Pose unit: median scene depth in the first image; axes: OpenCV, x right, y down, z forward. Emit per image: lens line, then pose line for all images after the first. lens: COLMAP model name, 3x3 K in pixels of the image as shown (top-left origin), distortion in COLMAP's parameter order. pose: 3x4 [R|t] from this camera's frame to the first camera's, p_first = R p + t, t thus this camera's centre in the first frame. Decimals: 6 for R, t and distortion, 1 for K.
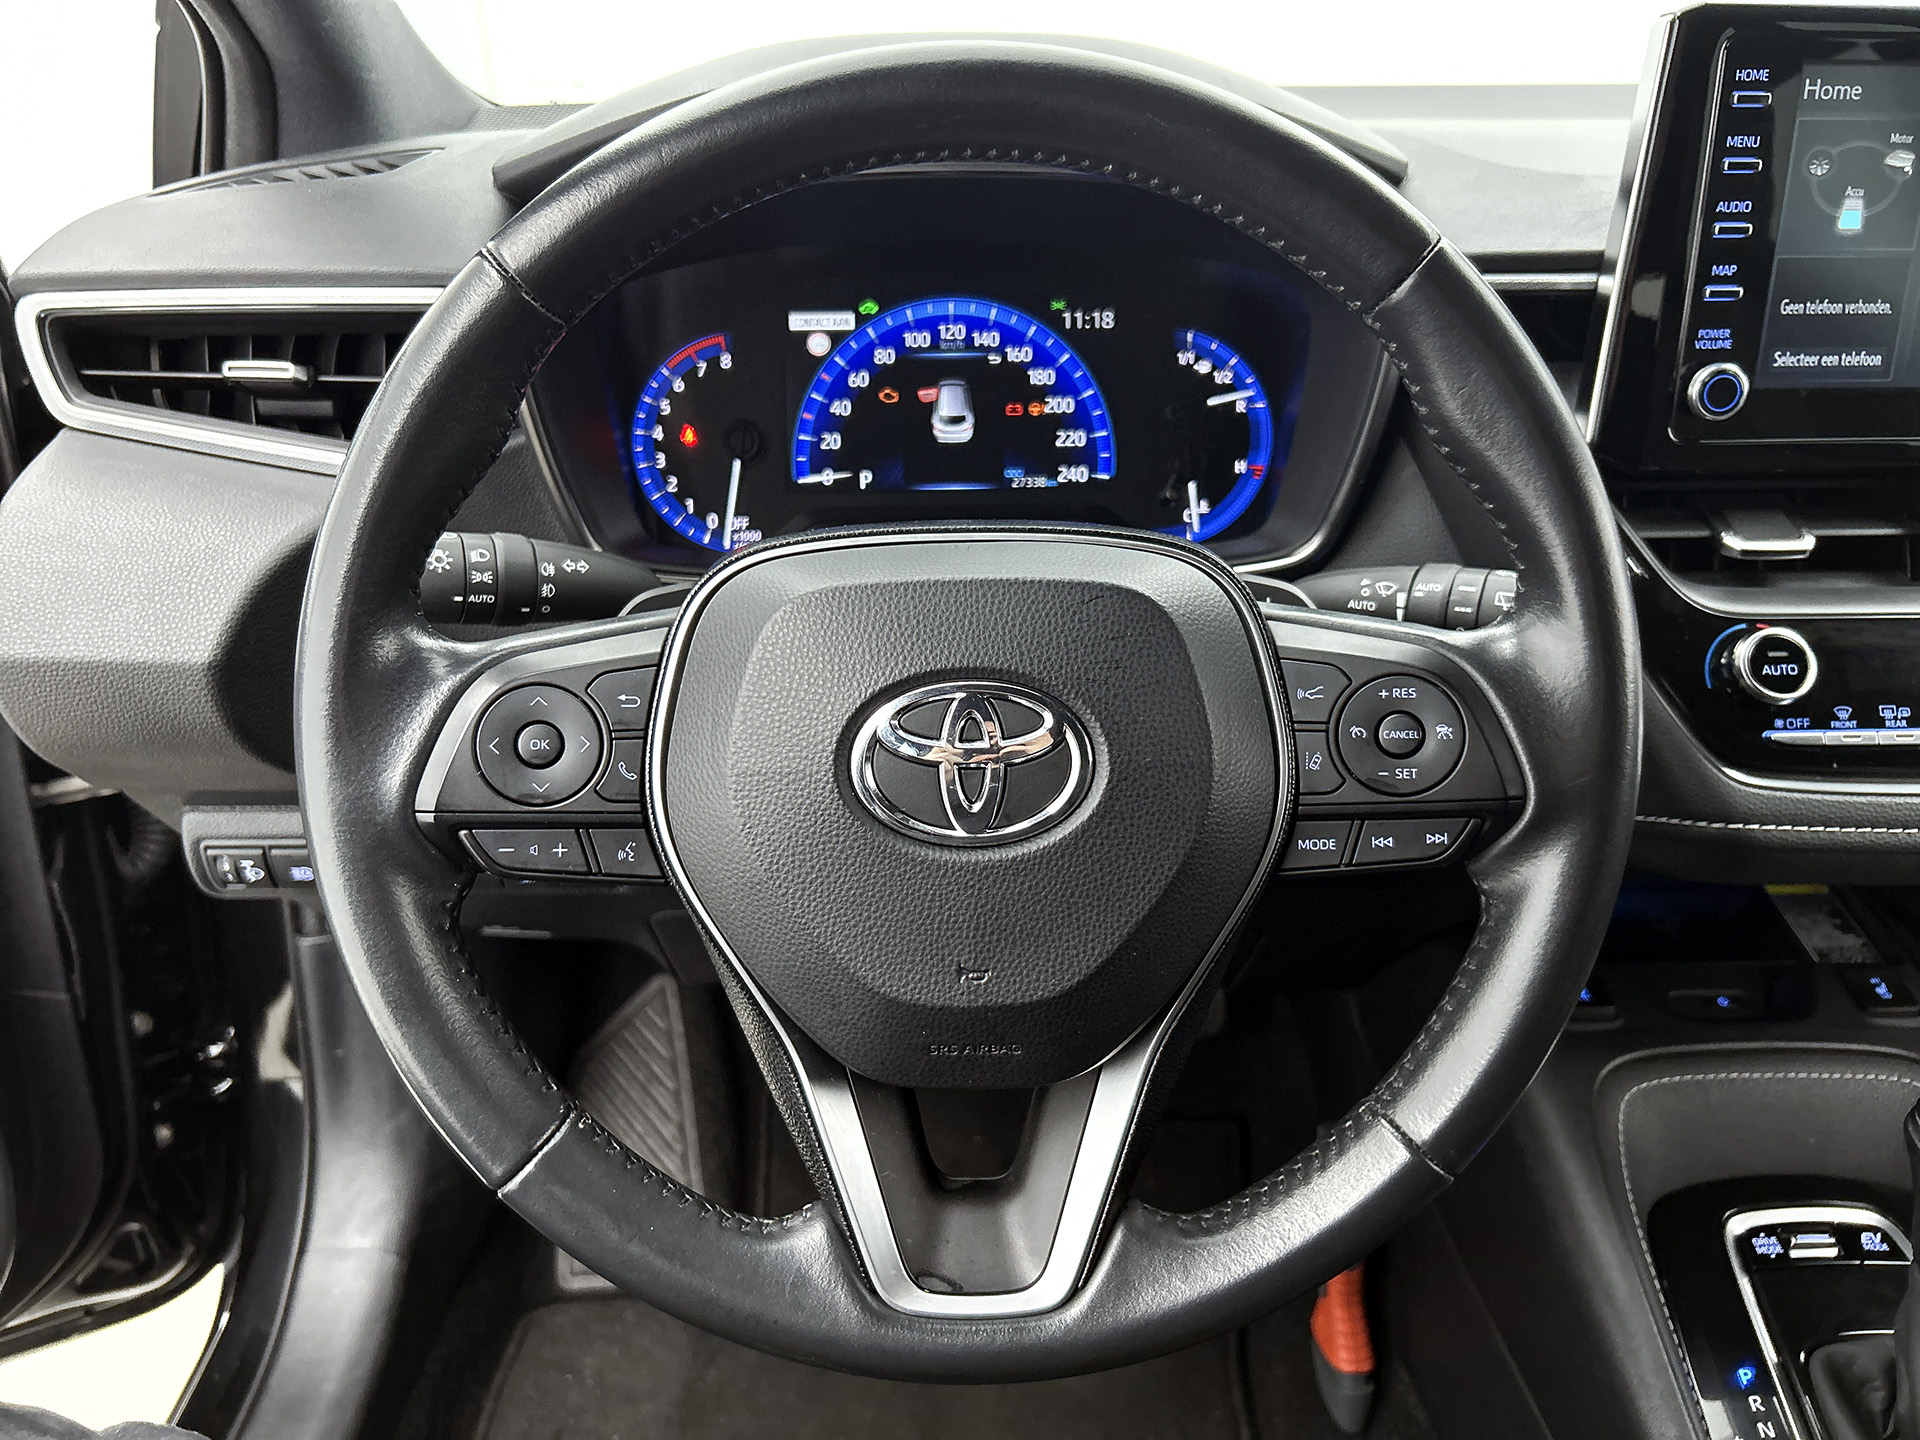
lens RADIAL K [[1485.7, 0, 963.6], [0, 1485.7, 741.2], [0, 0, 1]] dist [0.074296, -0.100864]
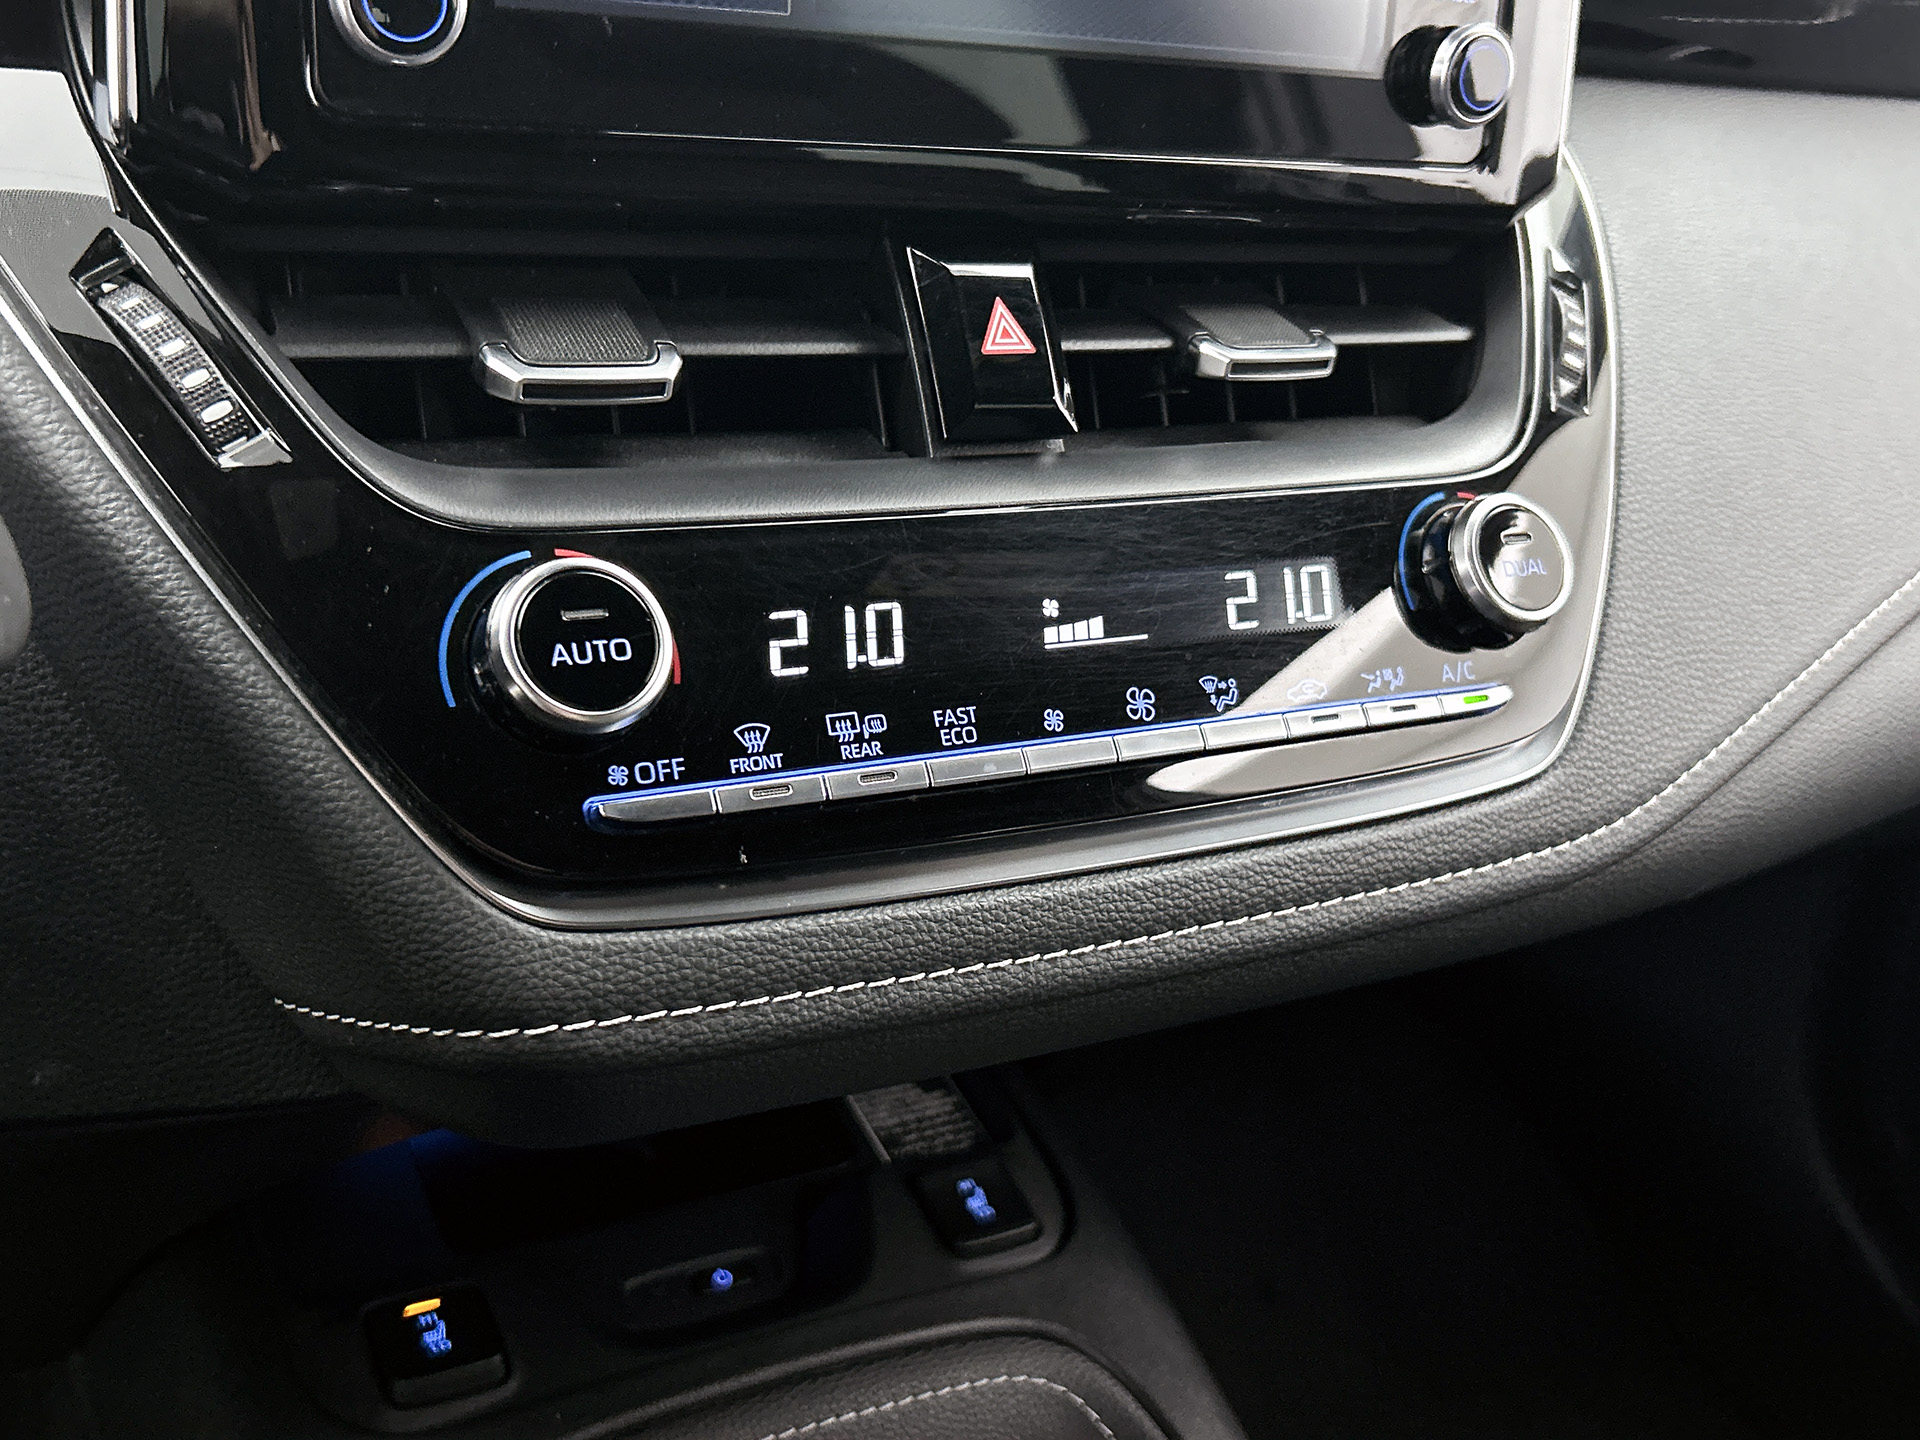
lens RADIAL K [[1914.2, 0, 926.9], [0, 1914.2, 717.8], [0, 0, 1]] dist [0.154395, -0.372232]
pose [[0.889581, -0.086754, 0.448464, 0.371805], [0.099136, 0.995065, -0.004156, -0.017047], [-0.445890, 0.048156, 0.893791, 0.463780]]
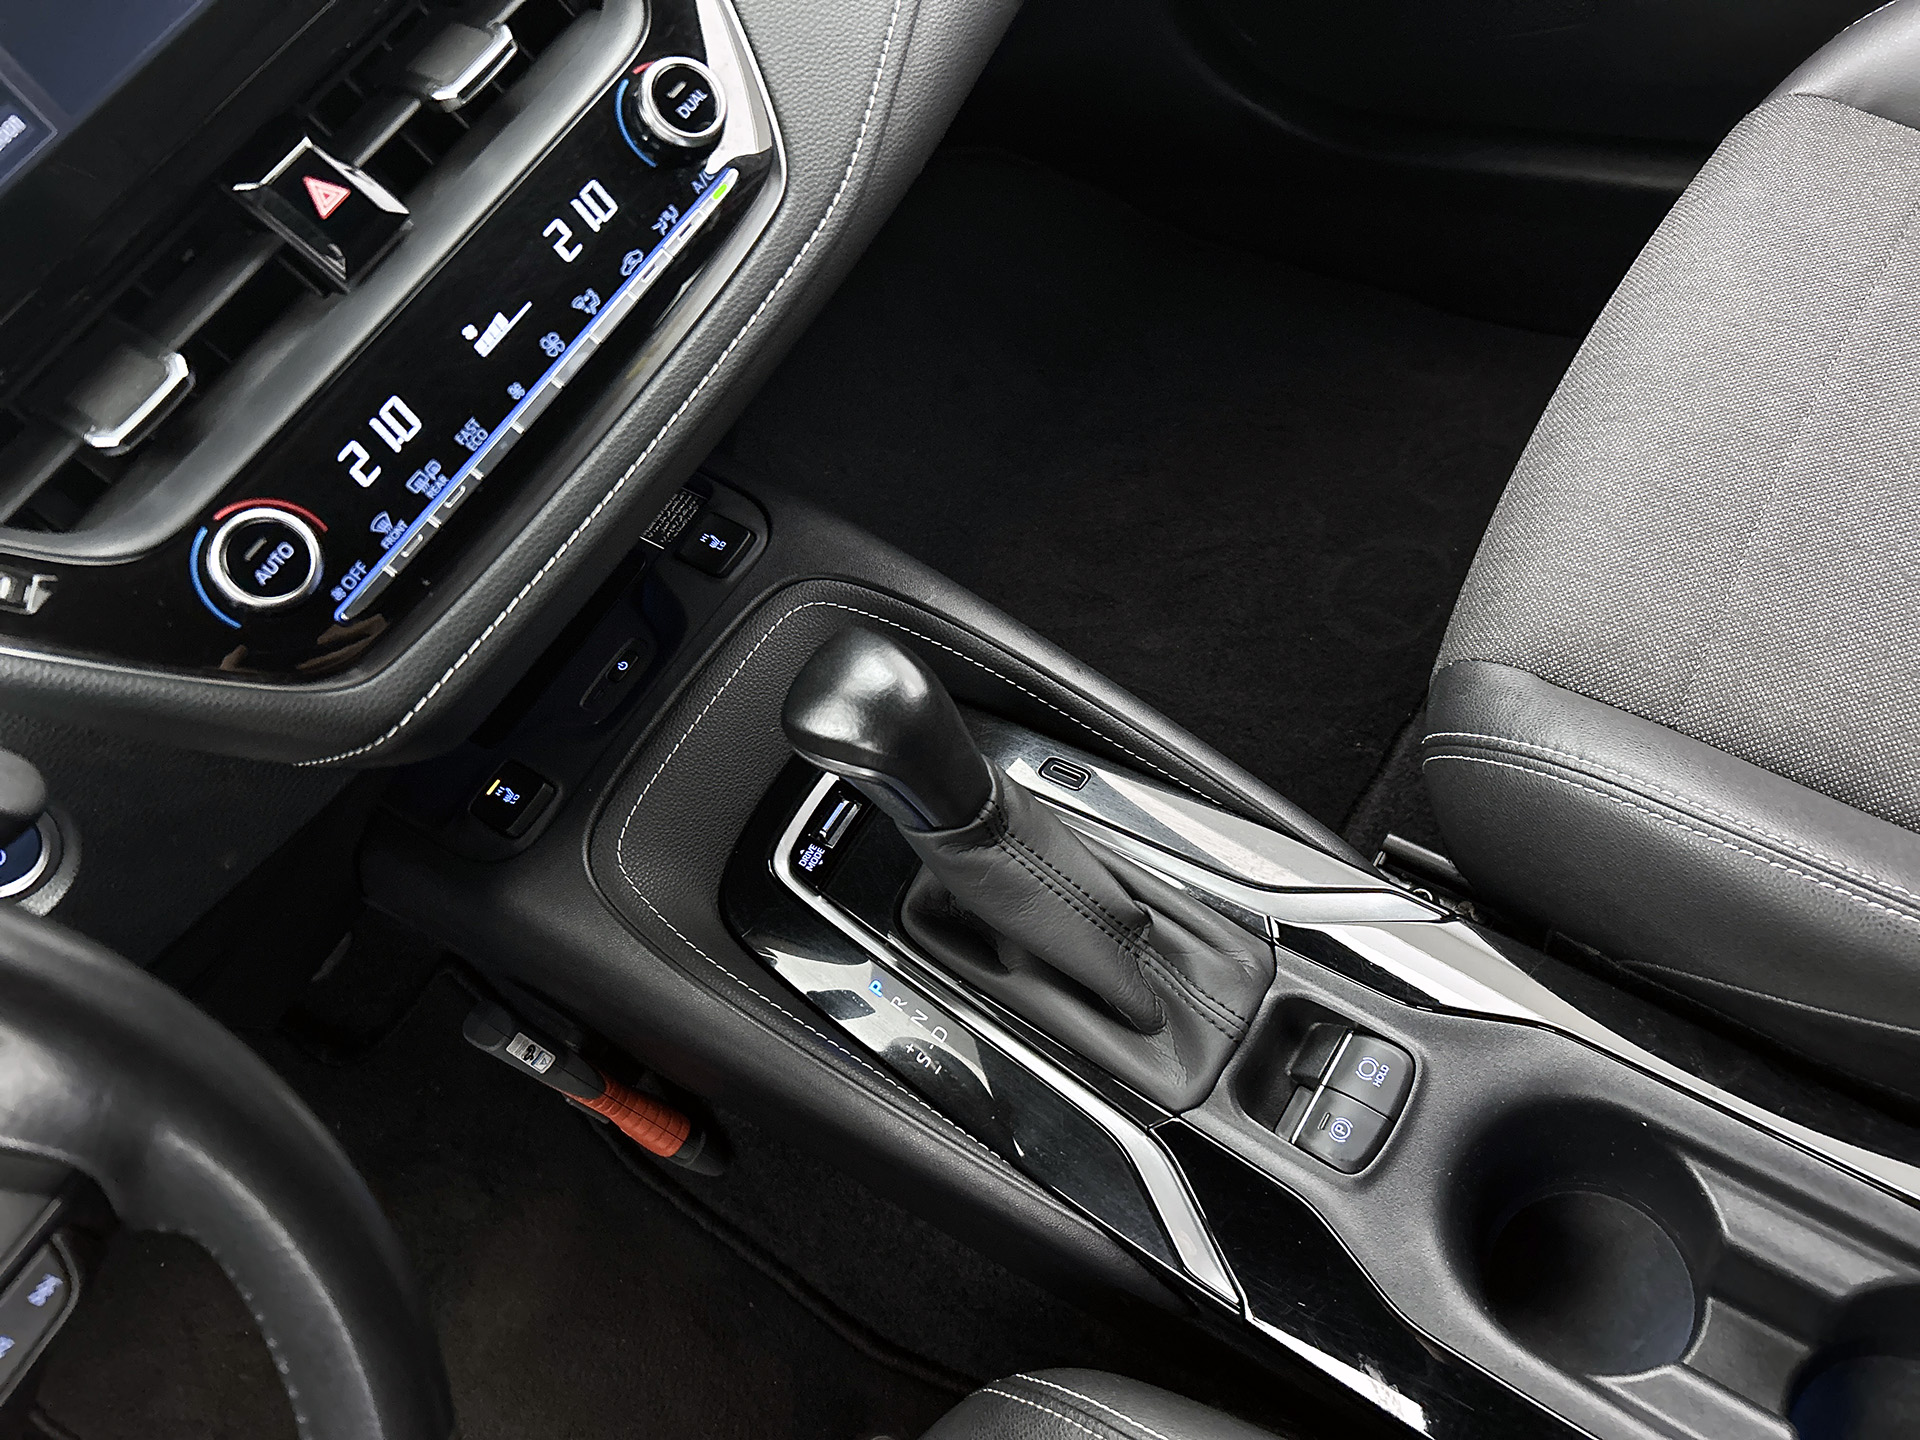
lens RADIAL K [[1459.4, 0, 990.7], [0, 1459.4, 719.7], [0, 0, 1]] dist [-0.002644, -0.001629]
pose [[0.557165, -0.774656, 0.299124, 0.448586], [0.619712, 0.627659, 0.471171, -0.117198], [-0.552743, -0.077150, 0.829773, 0.172663]]
